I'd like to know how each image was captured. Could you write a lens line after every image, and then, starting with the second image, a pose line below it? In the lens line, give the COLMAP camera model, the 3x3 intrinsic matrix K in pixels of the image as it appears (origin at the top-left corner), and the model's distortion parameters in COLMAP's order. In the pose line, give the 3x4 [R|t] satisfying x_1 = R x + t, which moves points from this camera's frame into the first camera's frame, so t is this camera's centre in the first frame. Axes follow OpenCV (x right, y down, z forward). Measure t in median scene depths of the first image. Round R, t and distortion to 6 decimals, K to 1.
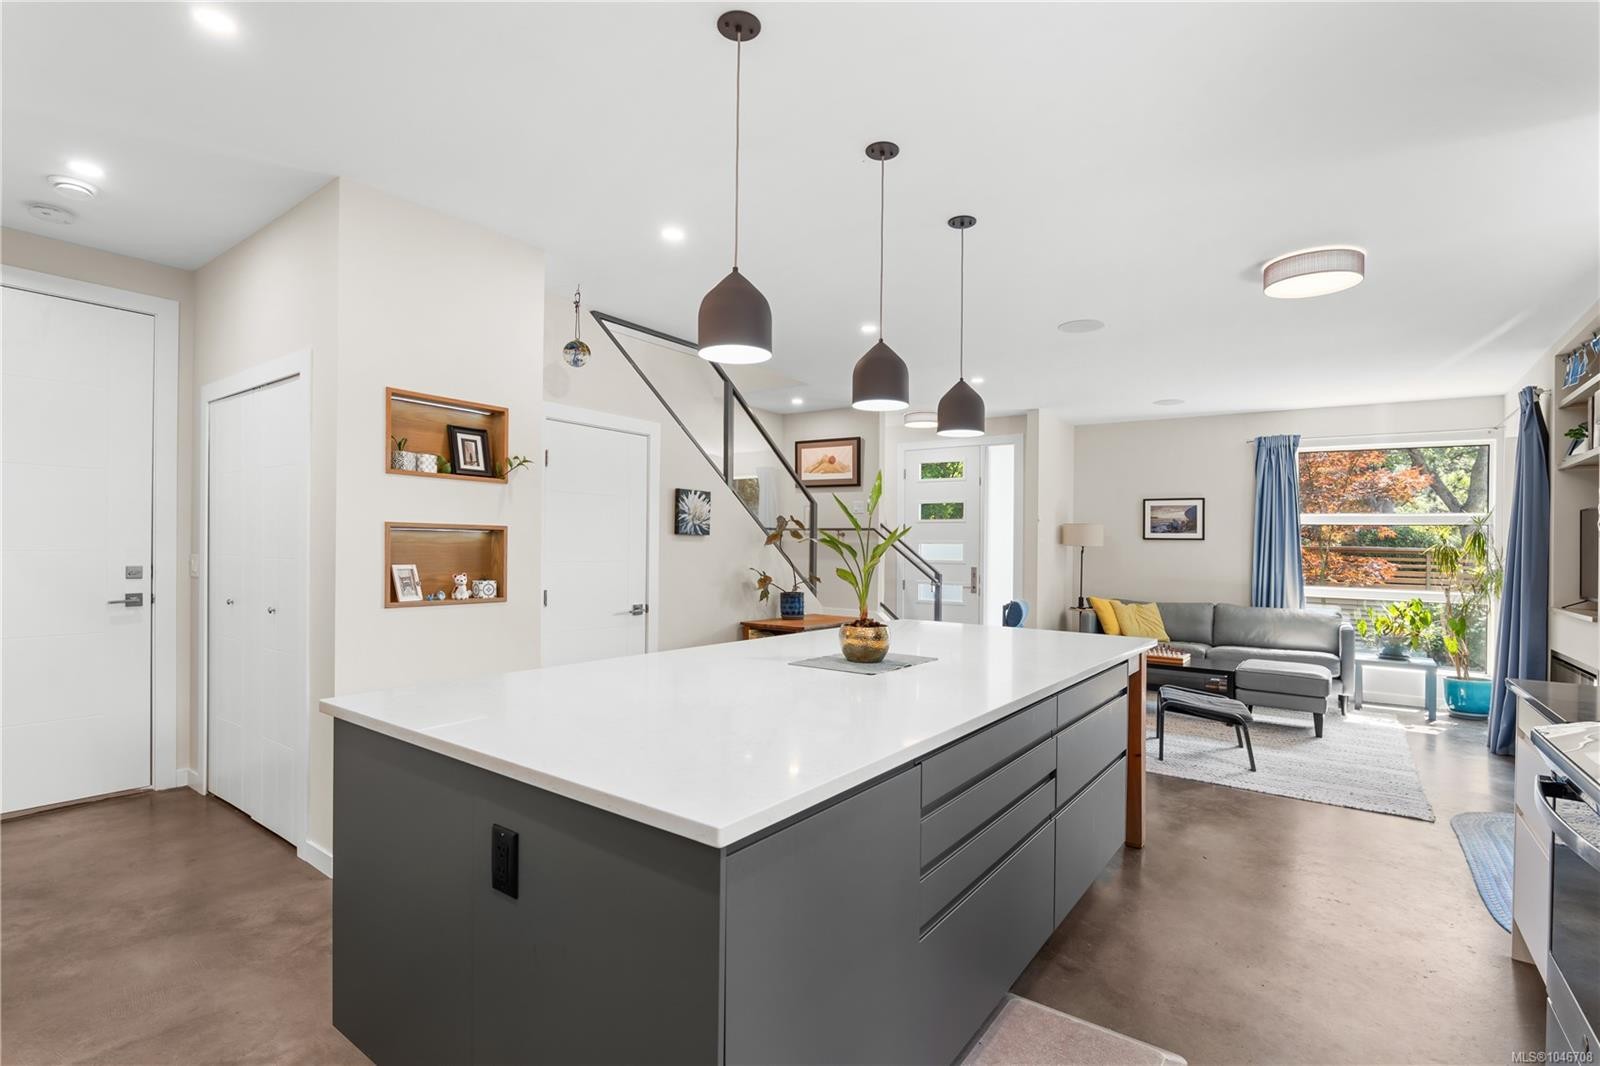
lens RADIAL K [[756.6, 0, 805.0], [0, 756.6, 541.3], [0, 0, 1]] dist [-0.005426, -0.000032]
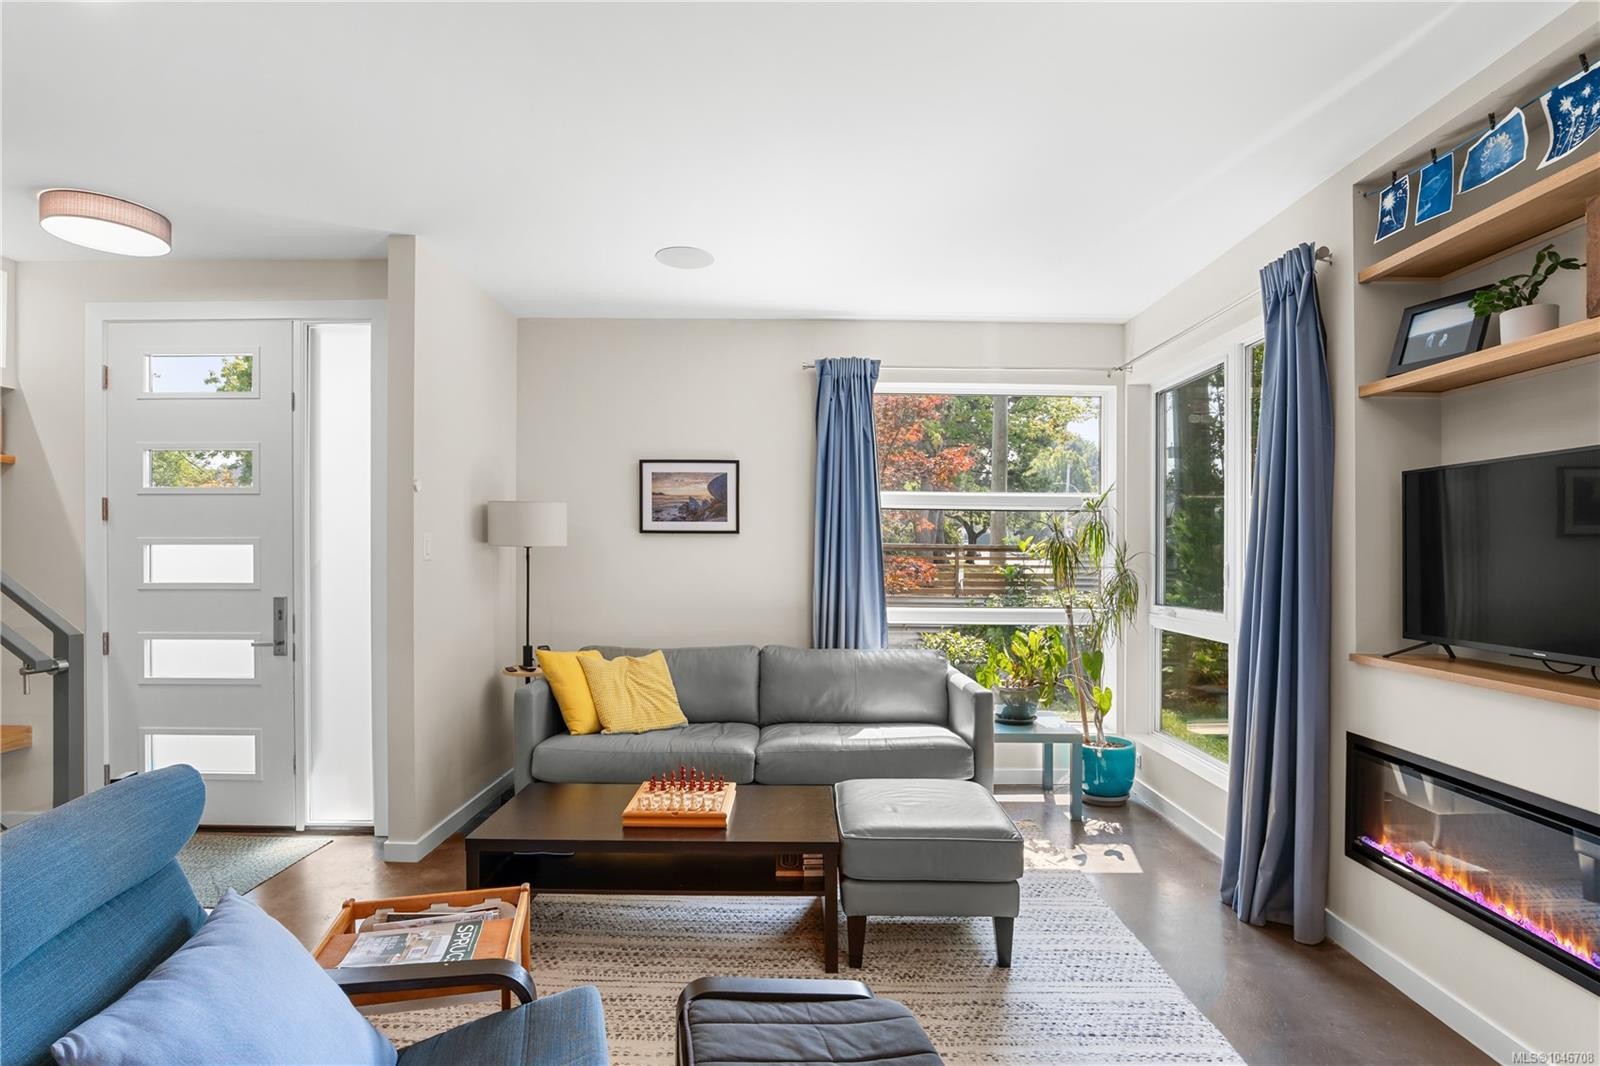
lens RADIAL K [[756.6, 0, 805.0], [0, 756.6, 541.3], [0, 0, 1]] dist [-0.005426, -0.000032]
pose [[0.806224, -0.007659, 0.591560, 0.238697], [0.005945, 0.999971, 0.004844, 0.001774], [-0.591580, -0.000388, 0.806246, 0.529291]]
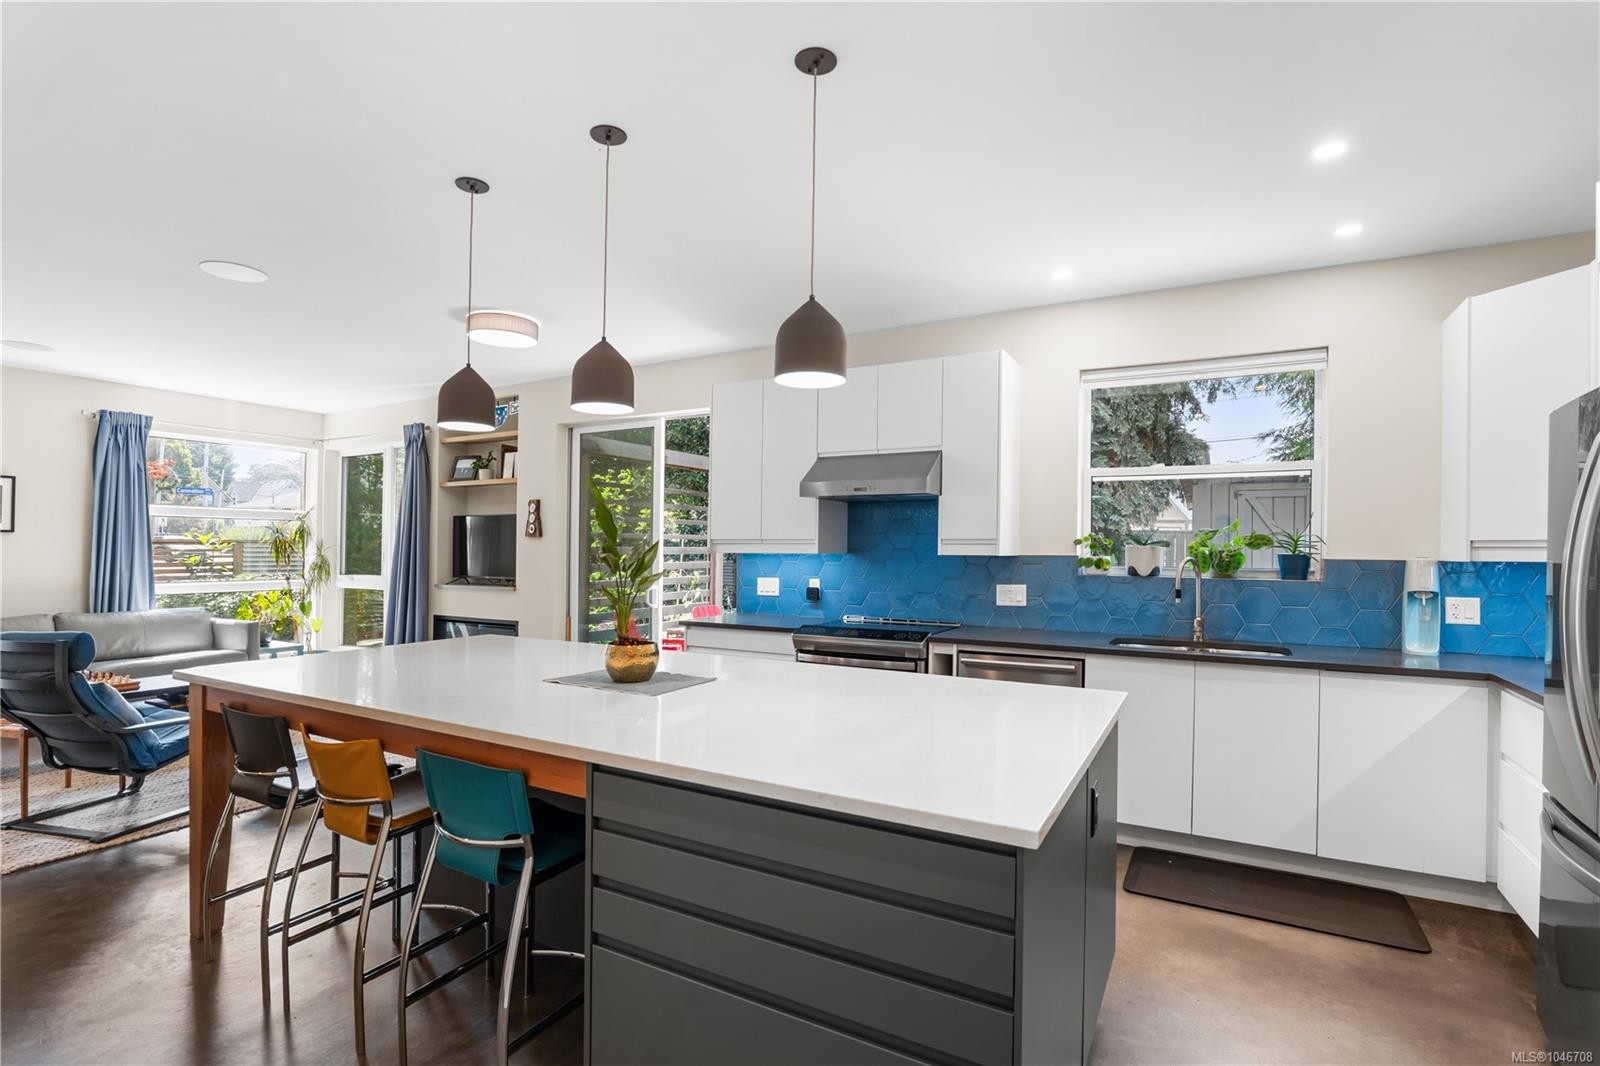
lens RADIAL K [[756.6, 0, 805.0], [0, 756.6, 541.3], [0, 0, 1]] dist [-0.005426, -0.000032]
pose [[-0.124768, -0.013452, 0.992095, -0.326245], [-0.012796, 0.999847, 0.011948, -0.012136], [-0.992103, -0.011204, -0.124921, 0.328591]]
